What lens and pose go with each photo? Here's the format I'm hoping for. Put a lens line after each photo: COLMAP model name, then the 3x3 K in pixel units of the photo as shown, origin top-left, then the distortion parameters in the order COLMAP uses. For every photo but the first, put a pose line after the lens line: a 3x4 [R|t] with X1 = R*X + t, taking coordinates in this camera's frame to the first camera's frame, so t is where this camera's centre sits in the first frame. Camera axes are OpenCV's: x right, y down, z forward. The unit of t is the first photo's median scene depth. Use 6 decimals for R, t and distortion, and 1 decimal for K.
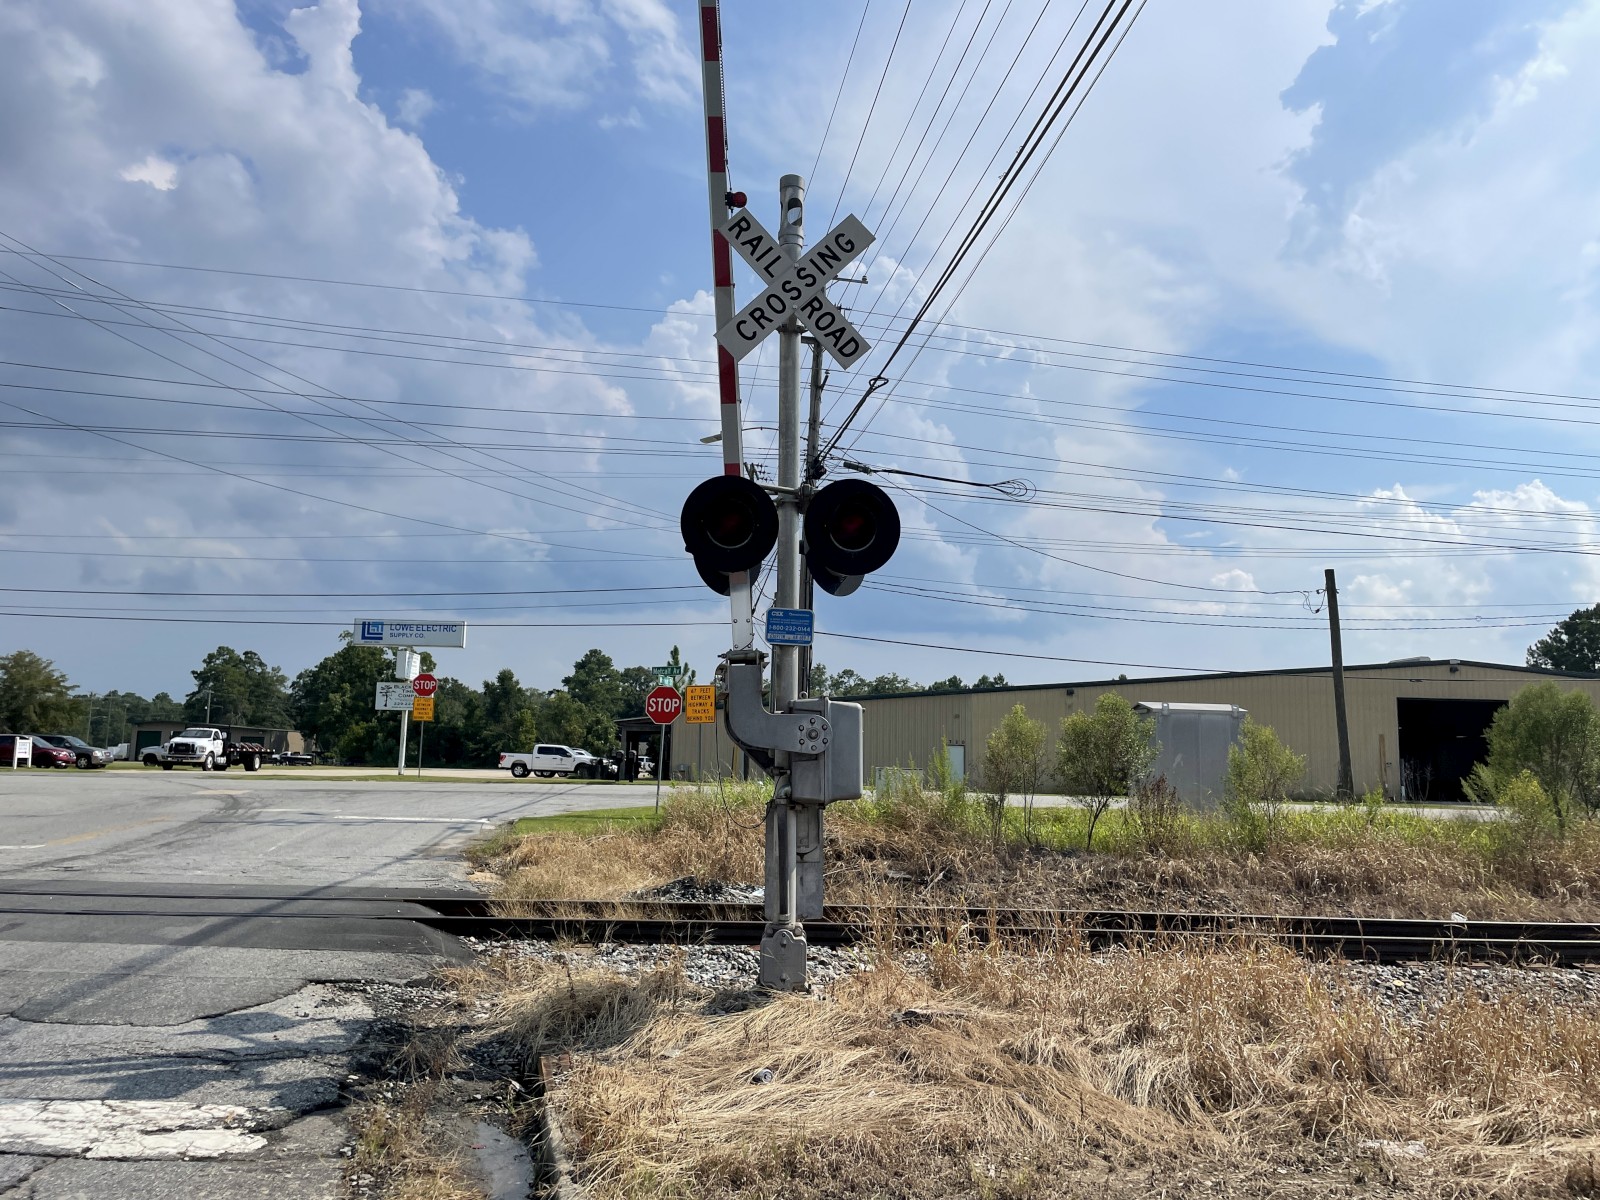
lens RADIAL K [[1222.6, 0, 812.1], [0, 1222.6, 595.6], [0, 0, 1]] dist [0.114355, -0.136143]
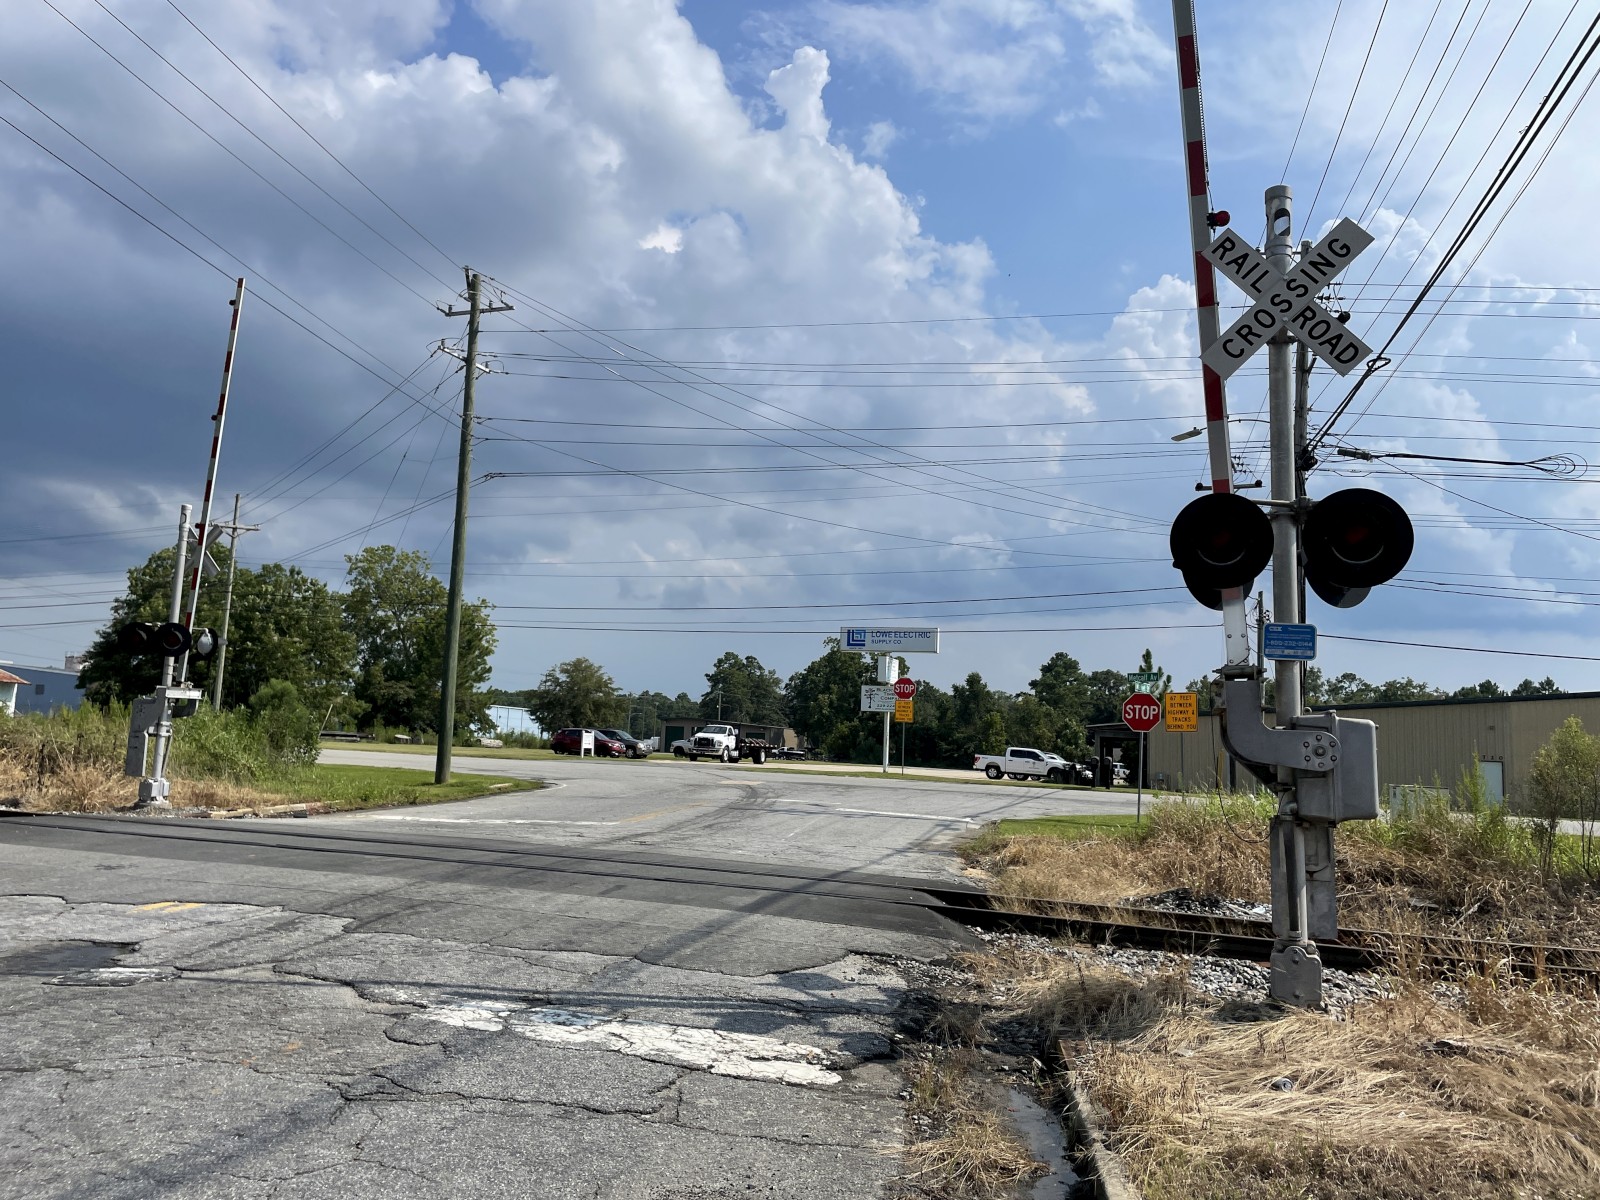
lens RADIAL K [[1224.7, 0, 783.6], [0, 1224.7, 588.6], [0, 0, 1]] dist [0.107118, -0.130284]
pose [[0.922649, -0.029838, -0.384484, -0.003498], [0.026818, 0.999553, -0.013216, -0.006711], [0.384707, 0.001883, 0.923037, -0.038428]]
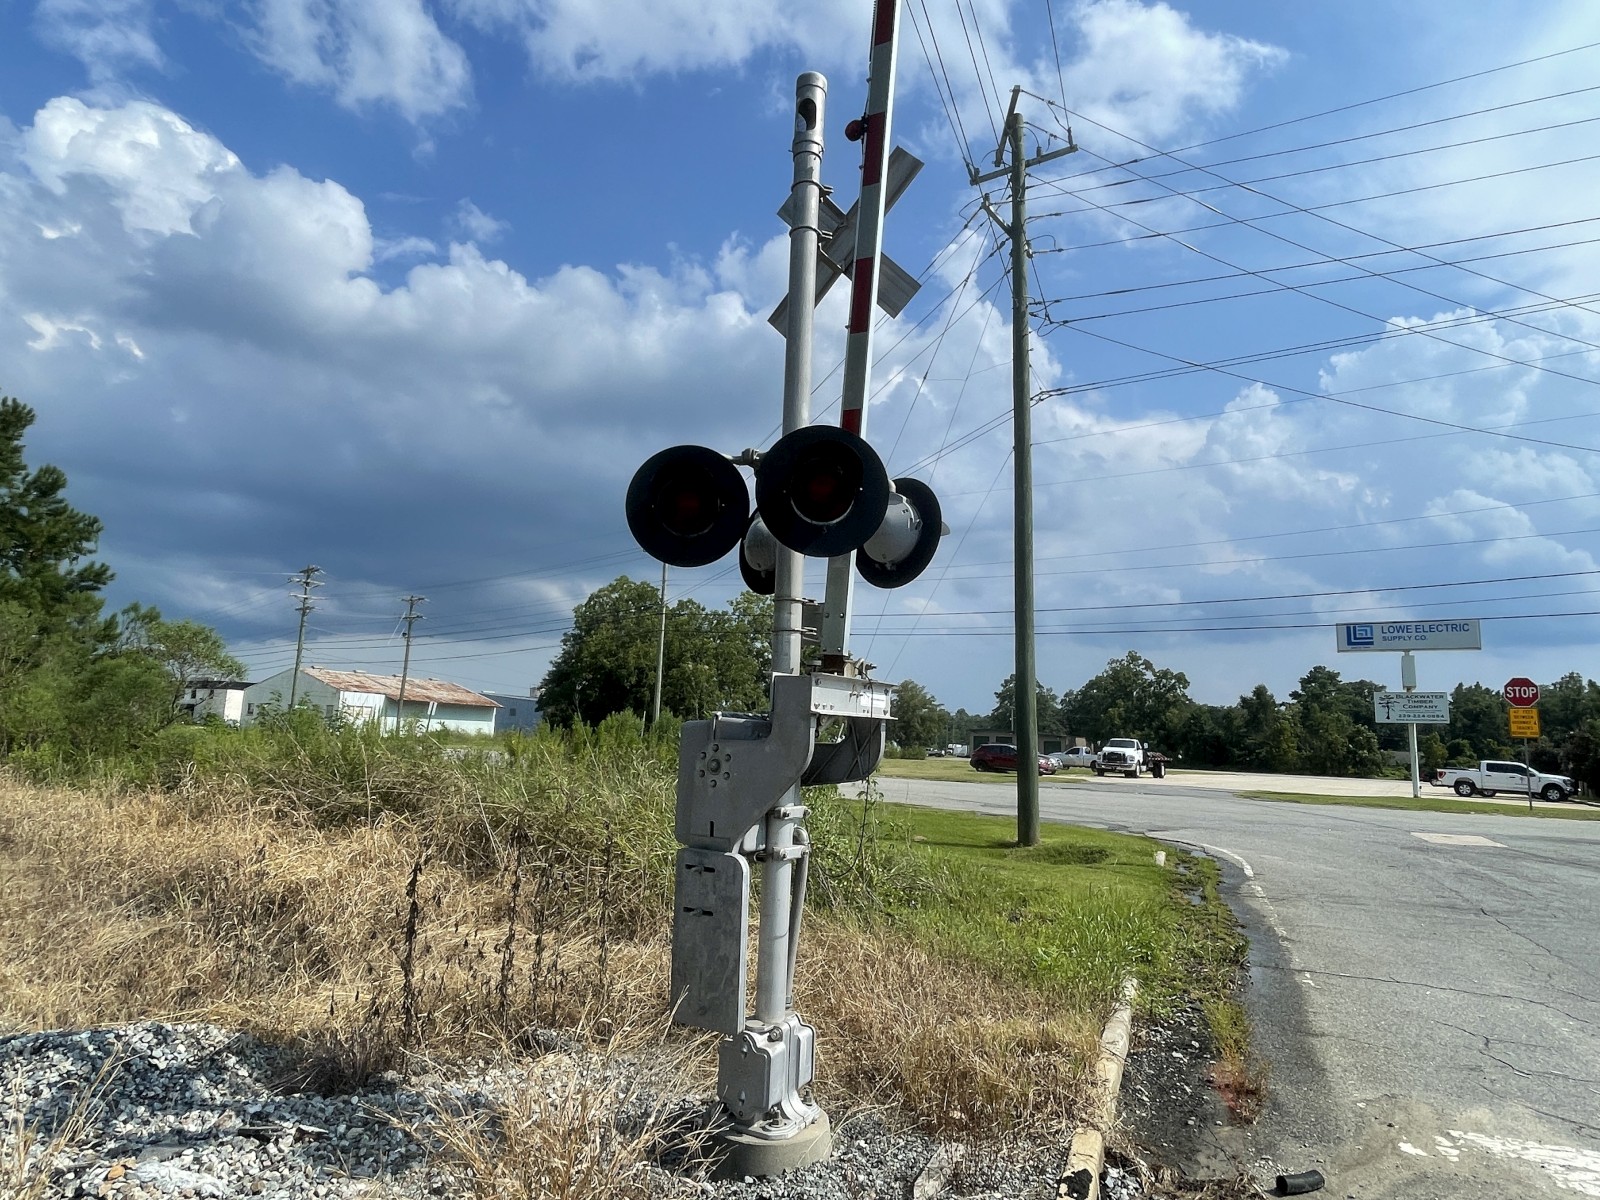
lens RADIAL K [[913.3, 0, 800.0], [0, 913.3, 600.0], [0, 0, 1]] dist [-0.003722, 0.001034]
pose [[0.806477, -0.082323, -0.585507, -0.914947], [0.059596, 0.996535, -0.058027, 0.053100], [0.588255, 0.011904, 0.808588, 0.682734]]
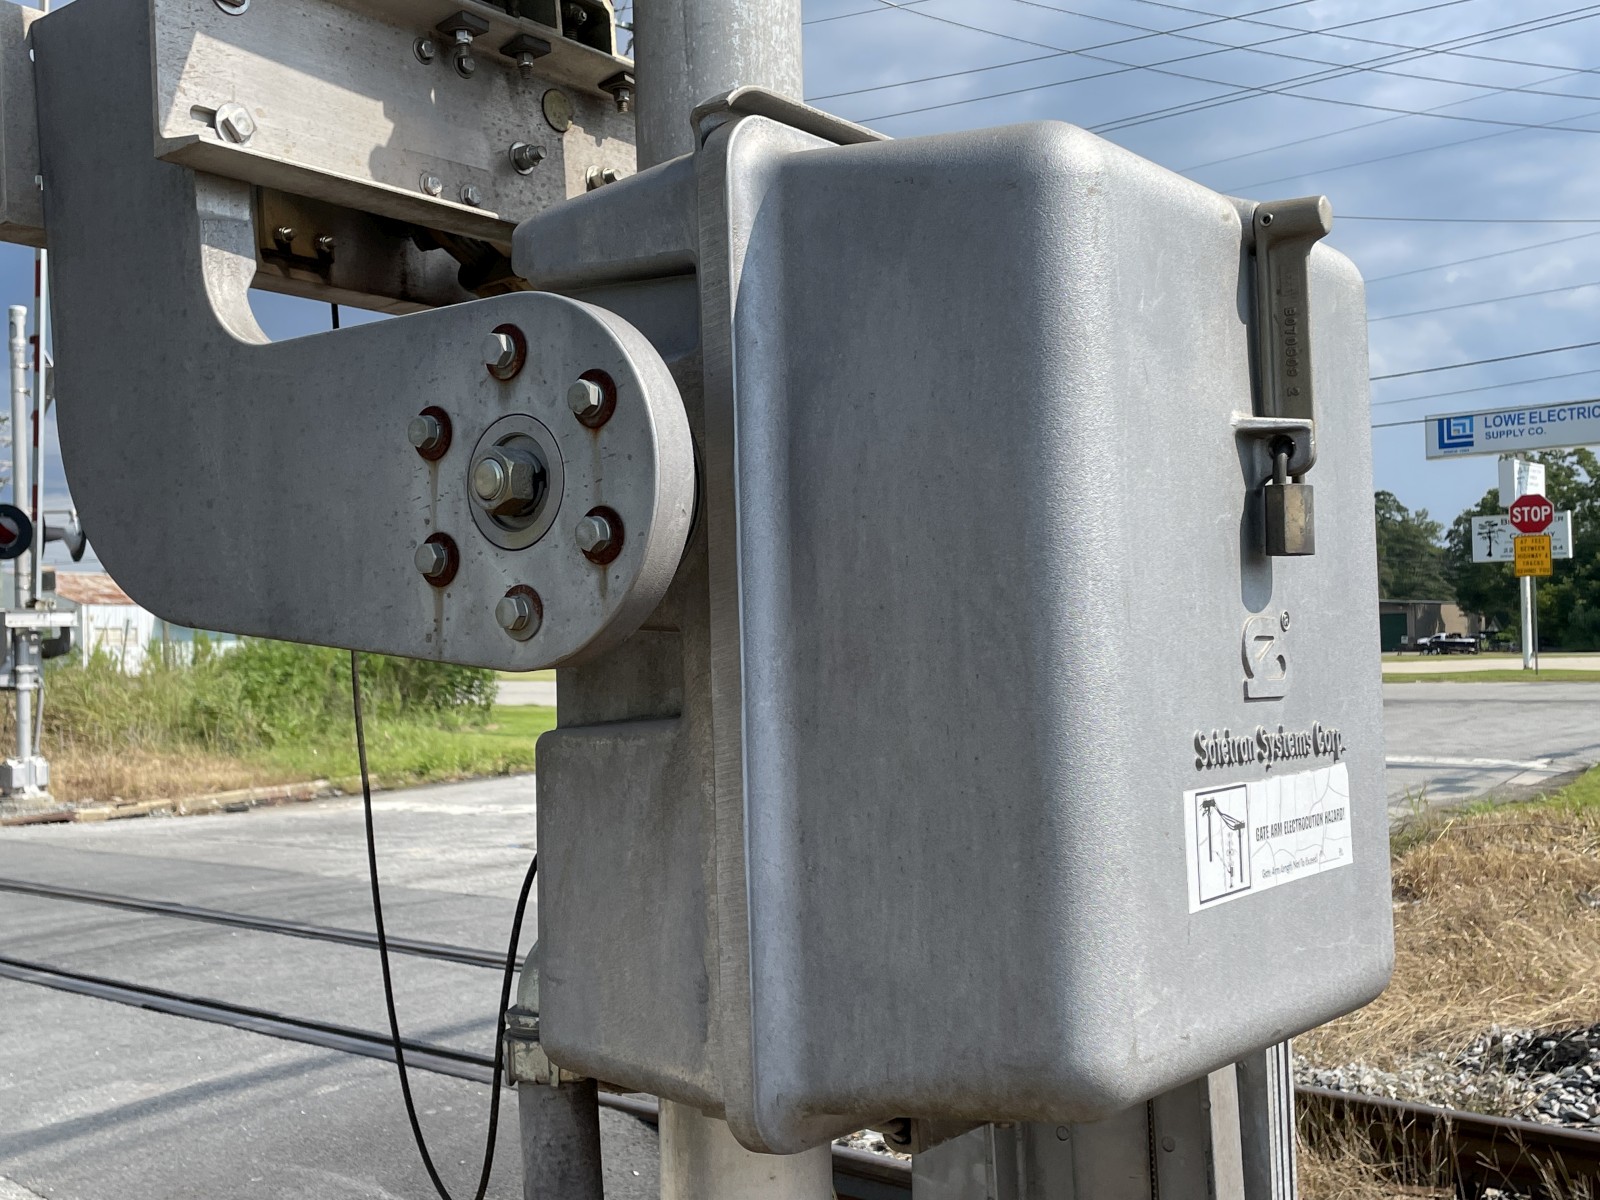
lens RADIAL K [[1831.4, 0, 769.6], [0, 1831.4, 639.8], [0, 0, 1]] dist [0.007798, 0.009189]
pose [[0.719995, -0.040619, -0.692790, 0.052833], [0.129893, 0.988531, 0.077035, 0.050410], [0.681715, -0.145453, 0.717013, 0.386400]]
